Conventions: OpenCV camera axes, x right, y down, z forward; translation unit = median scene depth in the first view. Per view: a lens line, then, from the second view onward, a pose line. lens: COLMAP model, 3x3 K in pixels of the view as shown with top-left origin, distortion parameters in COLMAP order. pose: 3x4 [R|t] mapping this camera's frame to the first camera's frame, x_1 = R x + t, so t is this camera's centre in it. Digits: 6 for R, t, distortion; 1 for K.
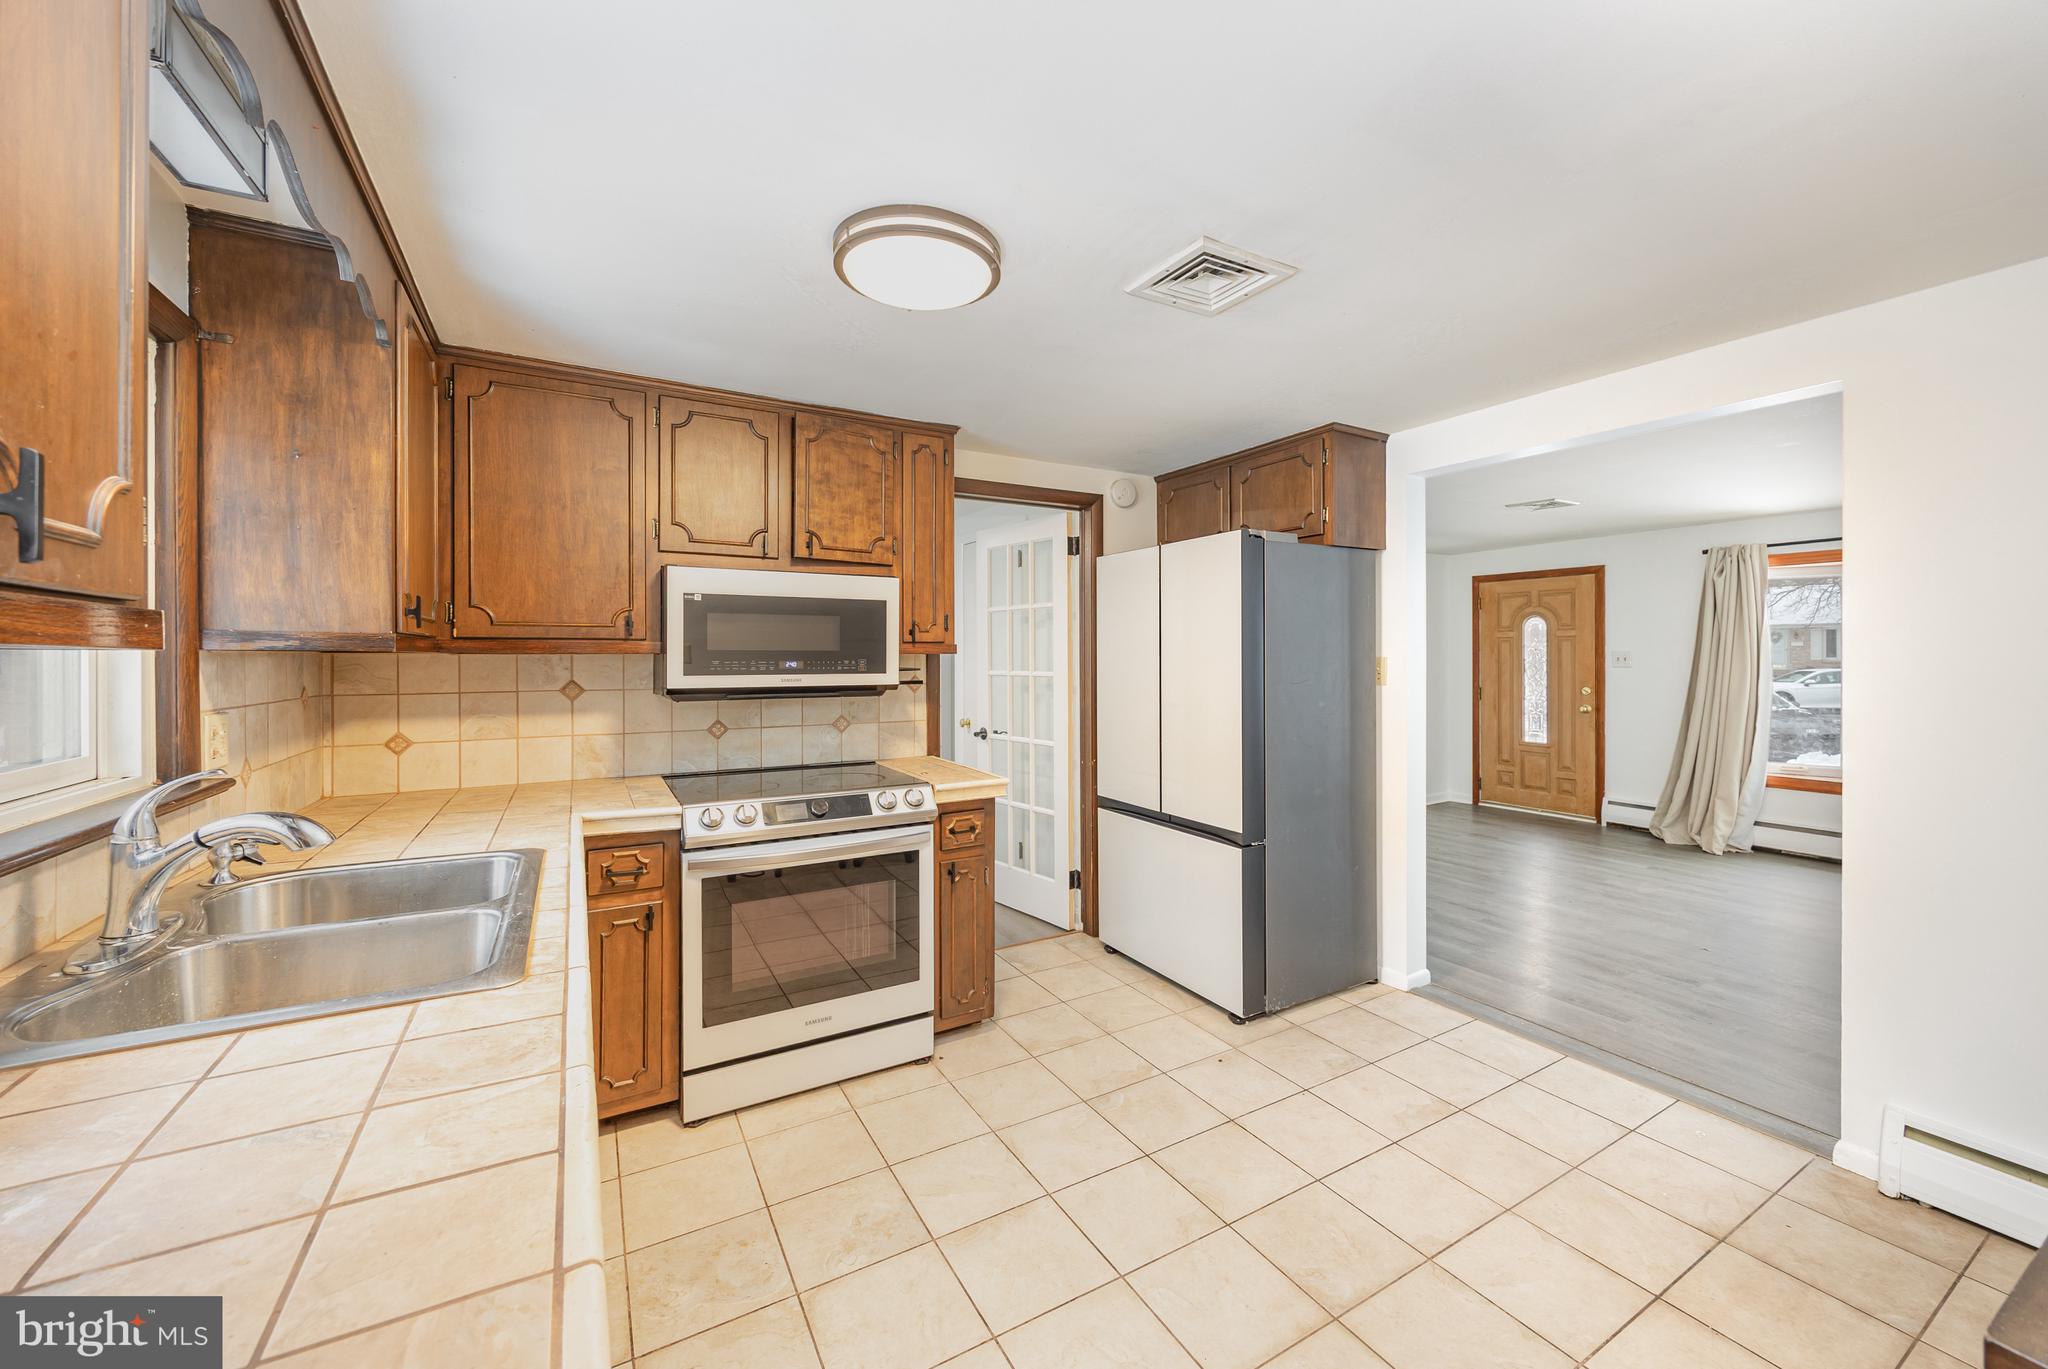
lens RADIAL K [[795.4, 0, 1035.8], [0, 795.4, 656.0], [0, 0, 1]] dist [-0.000849, -0.000357]
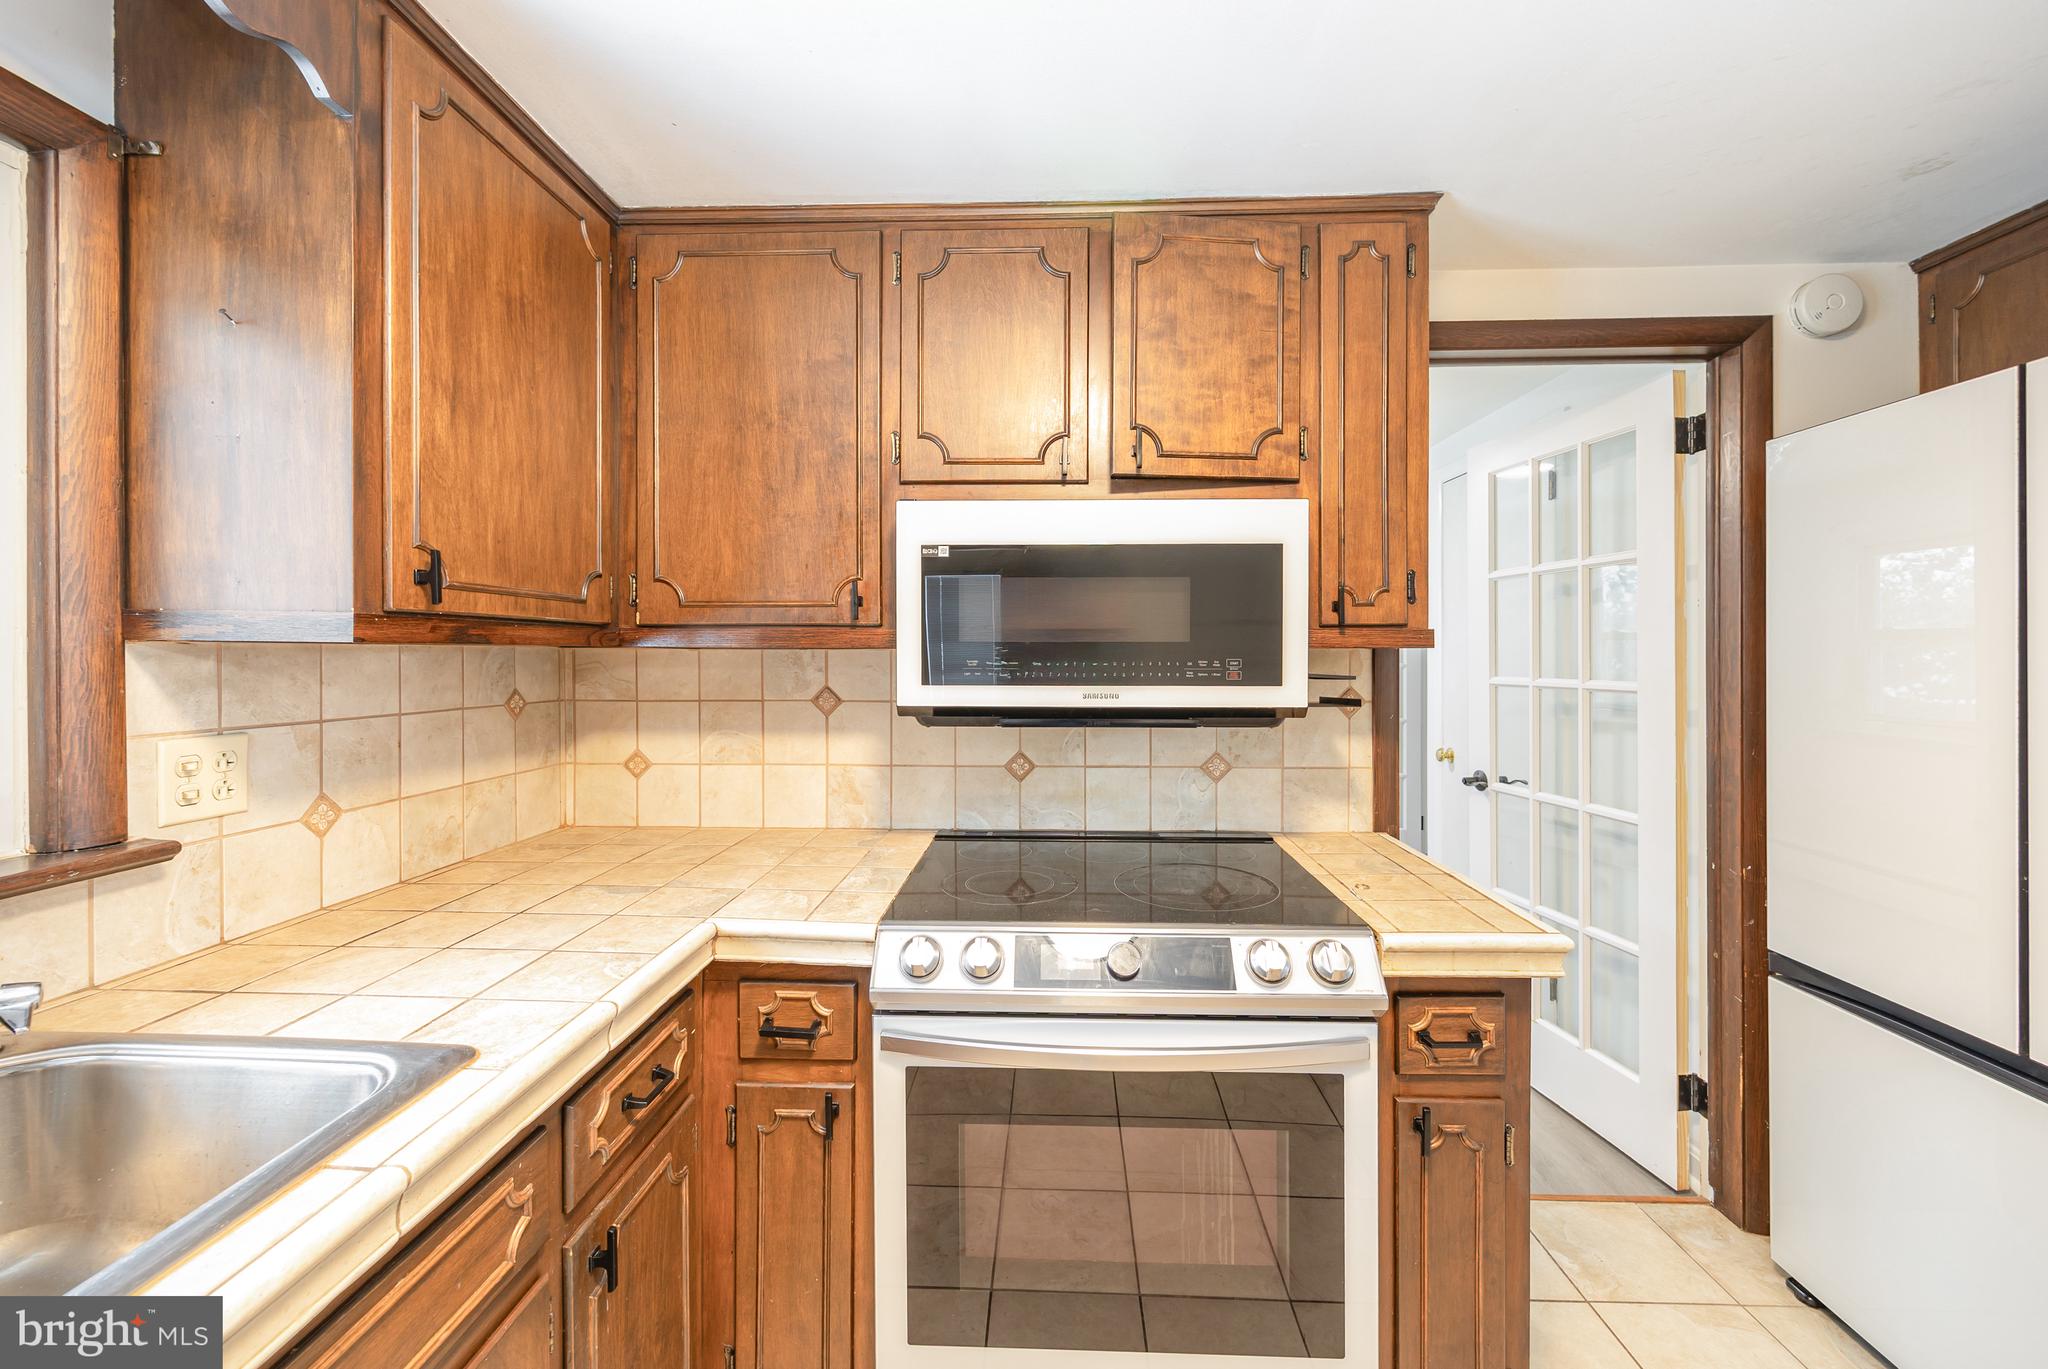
lens RADIAL K [[795.4, 0, 1035.8], [0, 795.4, 656.0], [0, 0, 1]] dist [-0.000849, -0.000357]
pose [[0.848217, 0.001912, -0.529646, -0.051750], [-0.000454, 0.999996, 0.002882, 0.001266], [0.529649, -0.002204, 0.848214, 0.488880]]
